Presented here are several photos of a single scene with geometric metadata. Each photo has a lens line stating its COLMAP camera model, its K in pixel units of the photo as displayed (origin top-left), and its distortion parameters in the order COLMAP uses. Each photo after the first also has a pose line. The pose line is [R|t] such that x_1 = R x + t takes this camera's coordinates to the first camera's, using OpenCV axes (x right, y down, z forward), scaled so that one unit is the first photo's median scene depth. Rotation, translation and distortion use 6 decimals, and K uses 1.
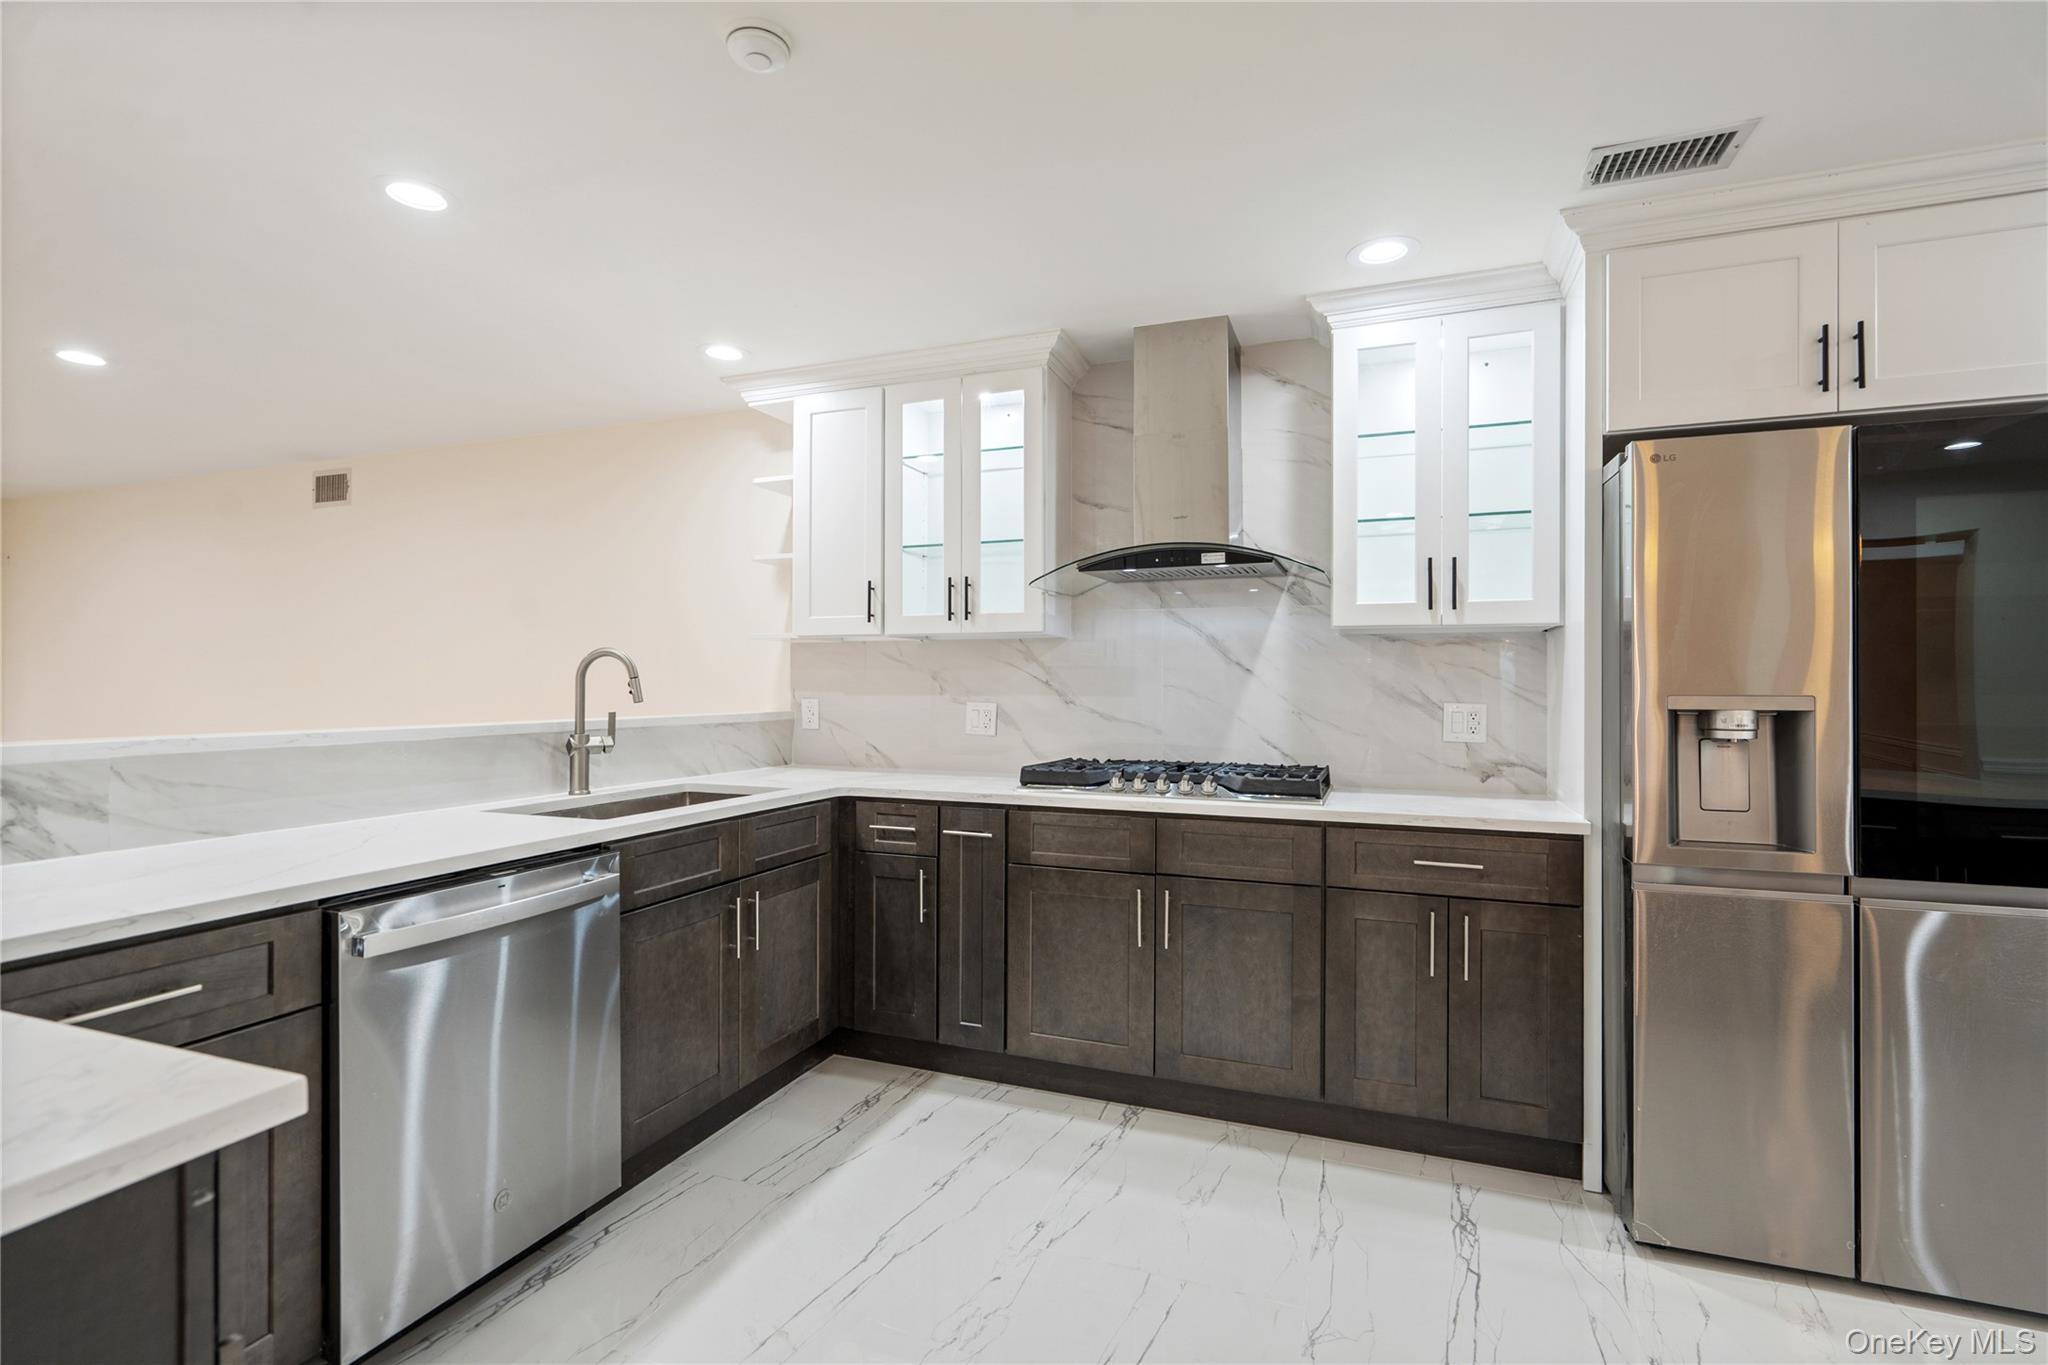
lens RADIAL K [[931.3, 0, 1024.0], [0, 931.3, 682.5], [0, 0, 1]] dist [-0.000305, 0.000919]
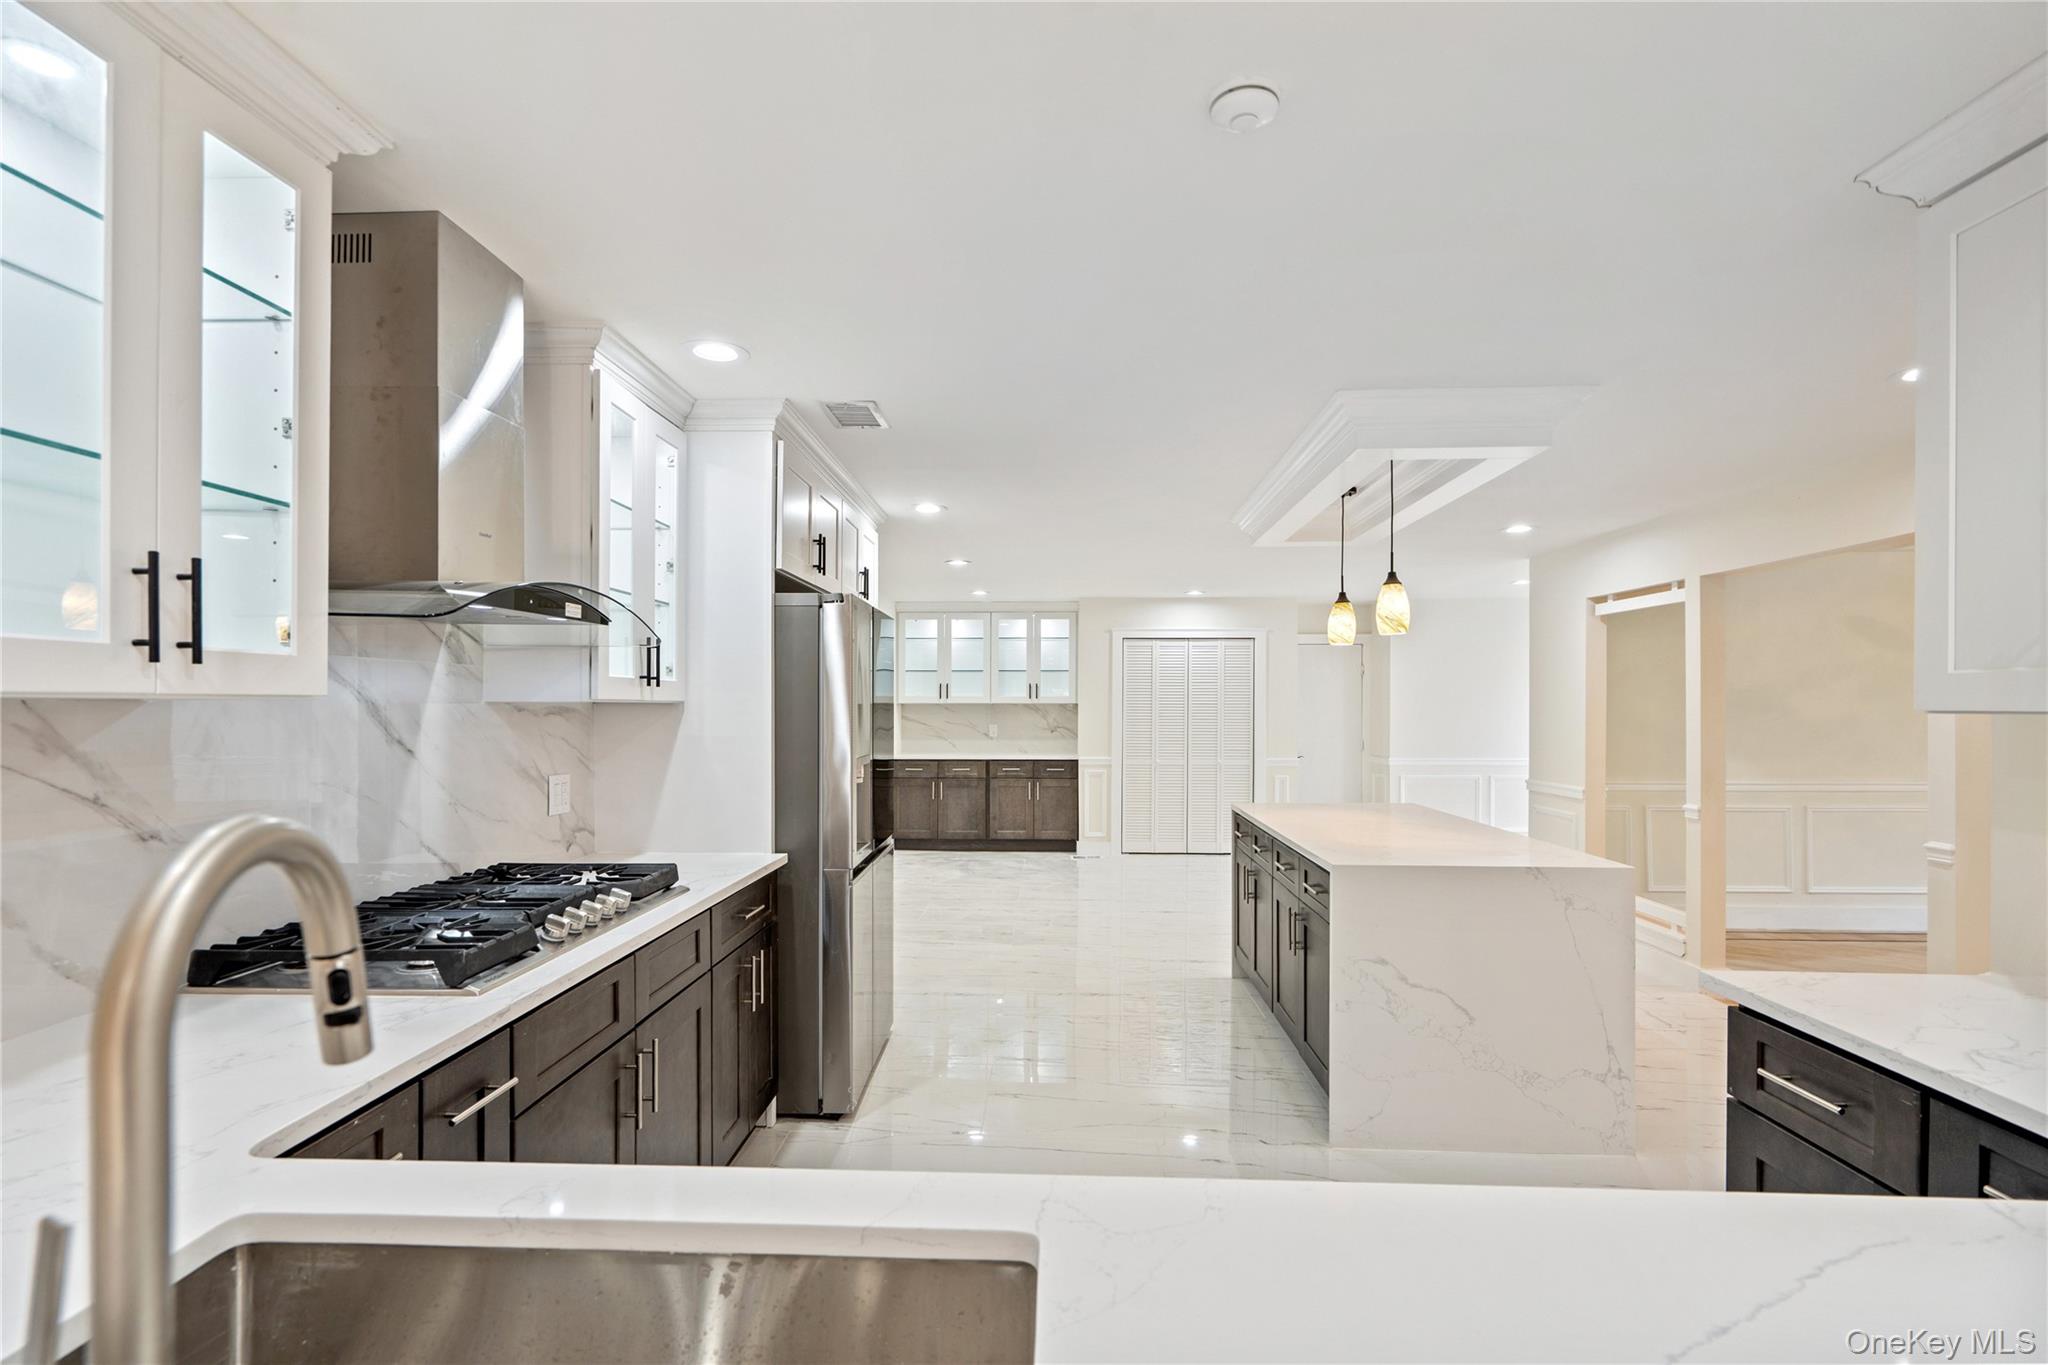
lens RADIAL K [[936.8, 0, 1023.9], [0, 936.8, 706.9], [0, 0, 1]] dist [-0.000103, 0.000464]
pose [[-0.321630, -0.006872, 0.946840, -0.710010], [-0.005684, 0.999970, 0.005326, -0.065445], [-0.946848, -0.003669, -0.321659, 0.976490]]
